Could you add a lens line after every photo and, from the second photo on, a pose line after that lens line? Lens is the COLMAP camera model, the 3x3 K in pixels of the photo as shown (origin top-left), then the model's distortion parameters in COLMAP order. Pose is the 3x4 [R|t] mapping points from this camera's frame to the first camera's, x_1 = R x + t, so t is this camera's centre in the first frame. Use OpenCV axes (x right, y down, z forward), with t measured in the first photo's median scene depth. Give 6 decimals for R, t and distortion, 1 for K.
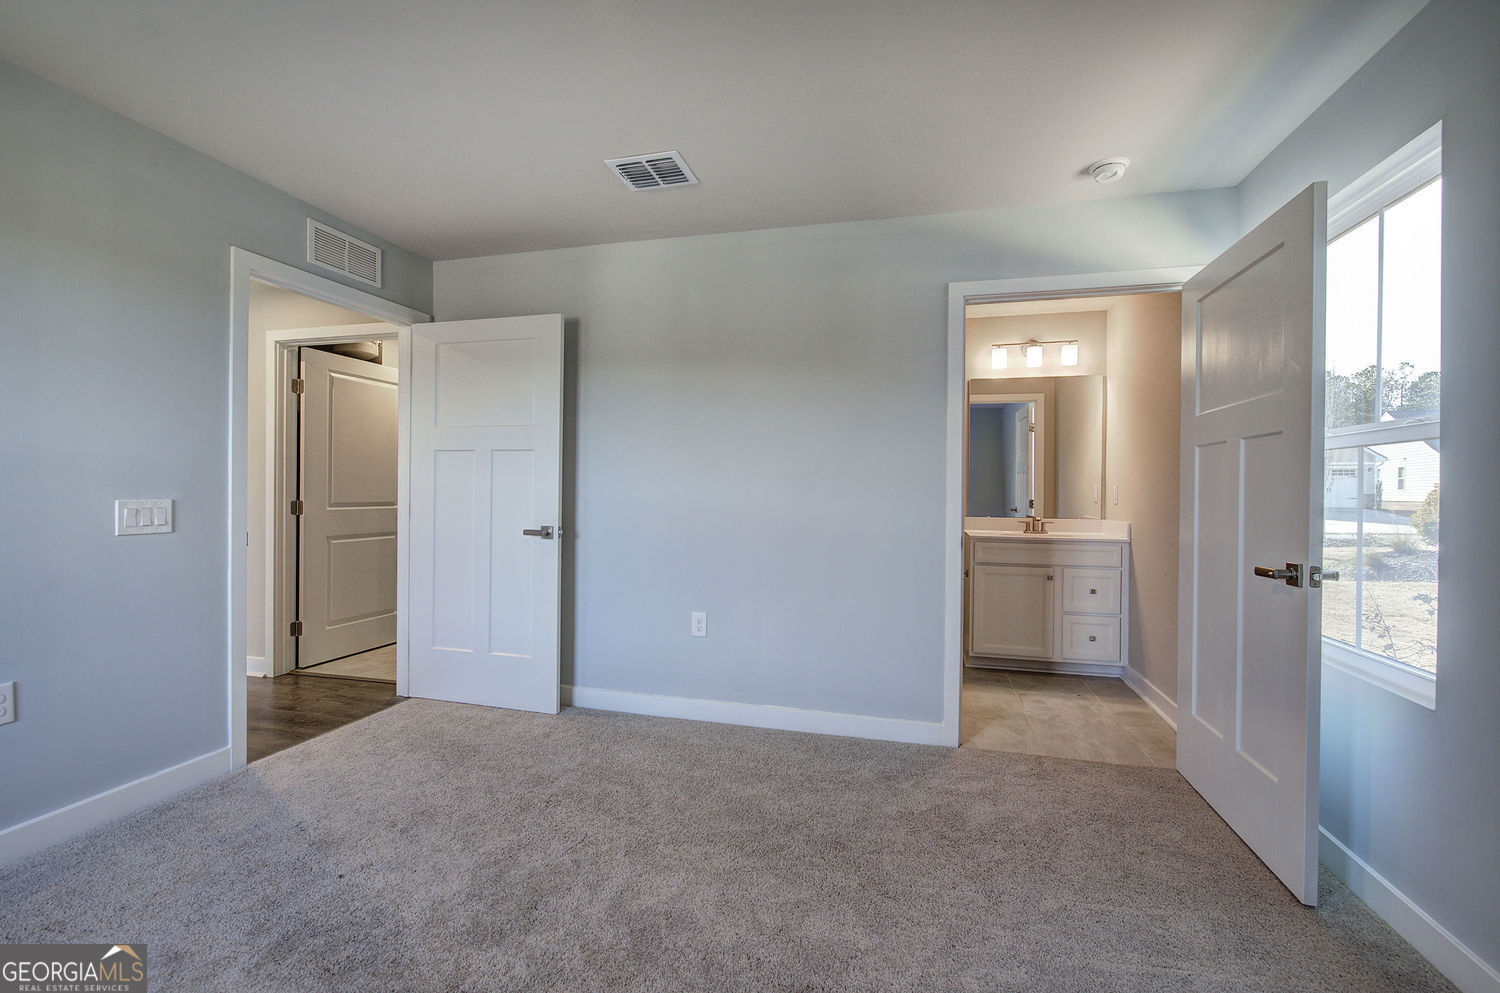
lens RADIAL K [[635.5, 0, 744.6], [0, 635.5, 499.1], [0, 0, 1]] dist [-0.002400, 0.000770]
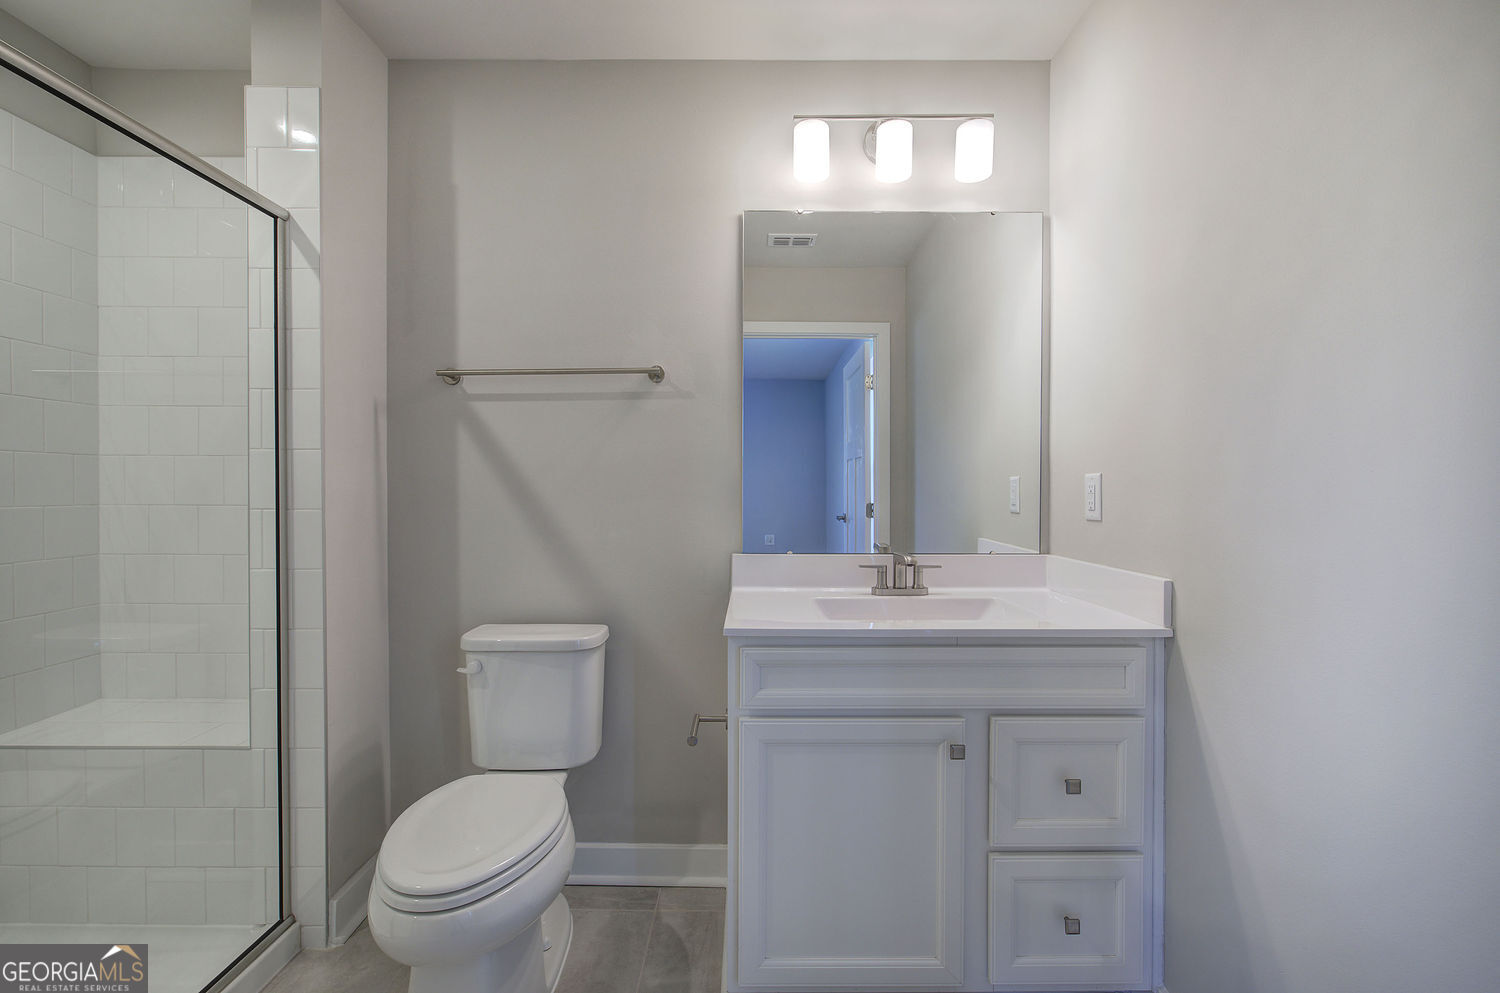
lens RADIAL K [[635.5, 0, 744.3], [0, 635.5, 496.4], [0, 0, 1]] dist [-0.002400, 0.000770]
pose [[0.967814, -0.003595, 0.251642, 0.259144], [0.004369, 0.999987, -0.002517, -0.005751], [-0.251630, 0.003535, 0.967817, 0.625245]]
